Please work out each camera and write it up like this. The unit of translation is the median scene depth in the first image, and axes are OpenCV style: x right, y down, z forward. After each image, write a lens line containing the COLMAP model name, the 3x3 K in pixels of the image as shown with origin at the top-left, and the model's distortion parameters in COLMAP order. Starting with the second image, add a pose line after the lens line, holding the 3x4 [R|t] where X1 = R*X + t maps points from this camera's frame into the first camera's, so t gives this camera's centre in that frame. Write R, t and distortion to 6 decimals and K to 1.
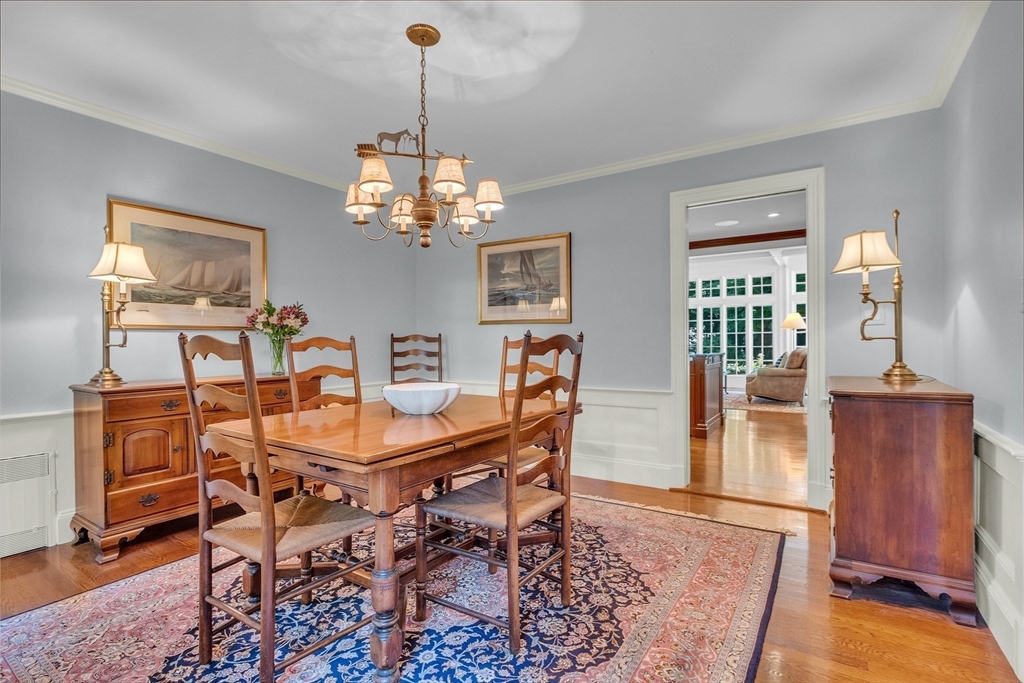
lens RADIAL K [[493.2, 0, 512.0], [0, 493.2, 341.5], [0, 0, 1]] dist [-0.001060, 0.000103]
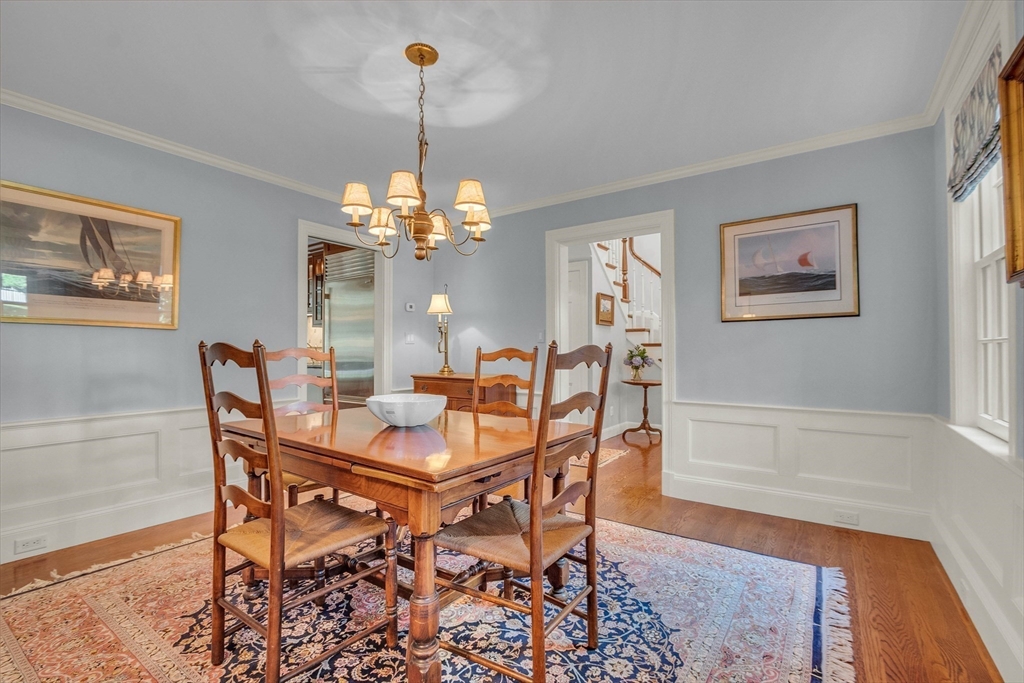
lens RADIAL K [[450.5, 0, 526.4], [0, 450.5, 341.0], [0, 0, 1]] dist [-0.000950, 0.000006]
pose [[0.011570, 0.031355, 0.999441, -1.099430], [0.003266, 0.999502, -0.031394, 0.009078], [-0.999928, 0.003627, 0.011462, 0.770496]]
